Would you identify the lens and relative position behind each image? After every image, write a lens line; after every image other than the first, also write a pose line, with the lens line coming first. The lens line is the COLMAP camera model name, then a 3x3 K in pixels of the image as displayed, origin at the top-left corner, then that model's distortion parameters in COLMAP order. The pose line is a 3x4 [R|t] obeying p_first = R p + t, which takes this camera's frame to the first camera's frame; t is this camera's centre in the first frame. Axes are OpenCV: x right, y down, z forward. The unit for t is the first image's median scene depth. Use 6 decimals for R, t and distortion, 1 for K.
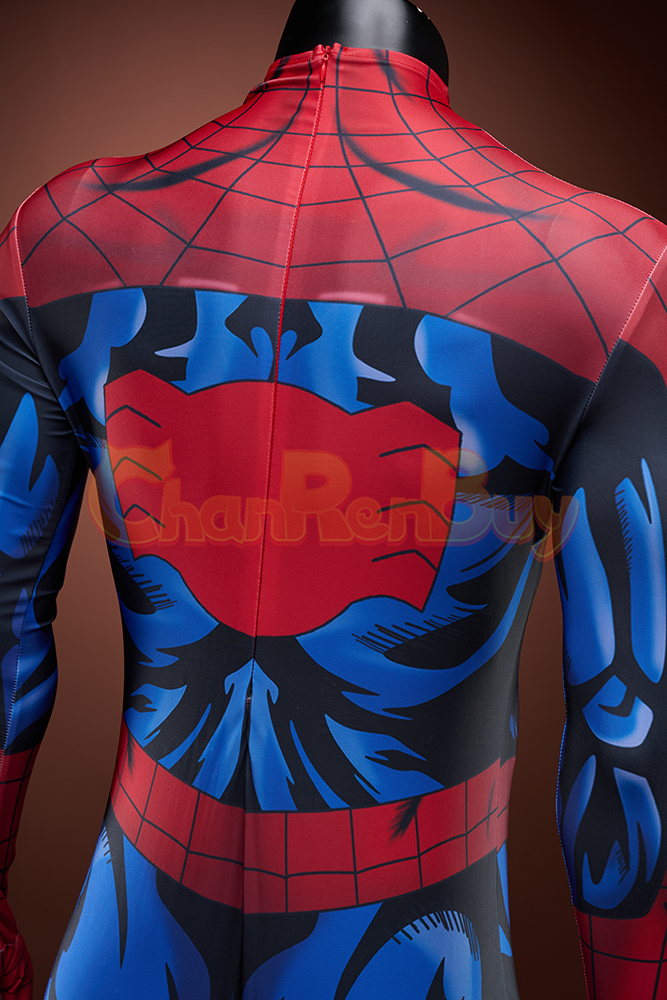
lens RADIAL K [[1778.5, 0, 333.5], [0, 1778.5, 500.0], [0, 0, 1]] dist [-0.005951, -0.036130]
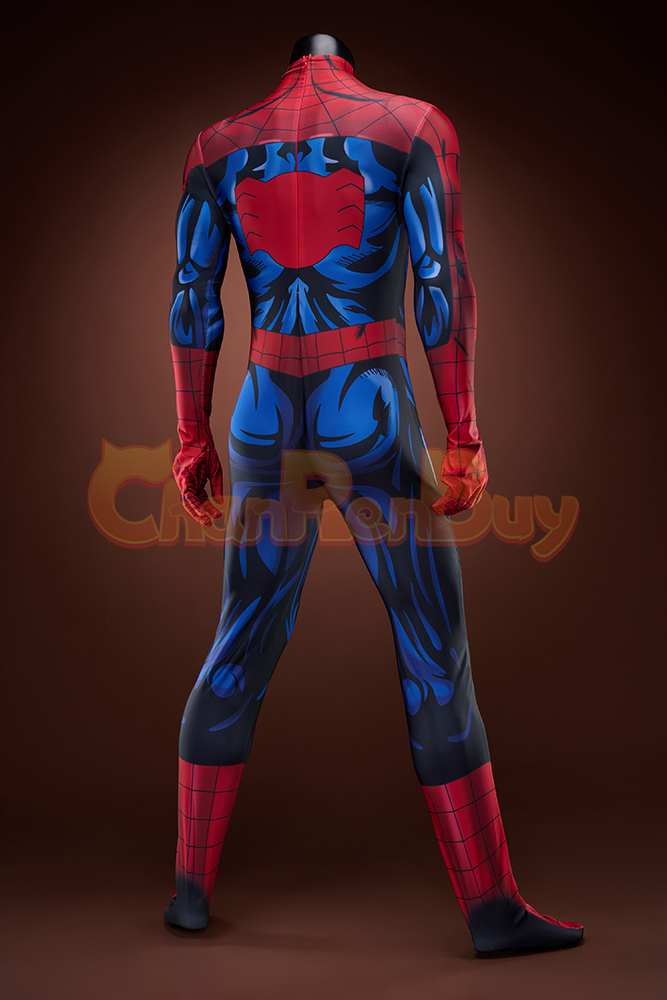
lens RADIAL K [[1778.5, 0, 333.5], [0, 1778.5, 500.0], [0, 0, 1]] dist [-0.005951, -0.036130]
pose [[0.994161, -0.093145, -0.054470, 0.123028], [0.084634, 0.986264, -0.141844, 0.810128], [0.066934, 0.136406, 0.988389, -1.603283]]
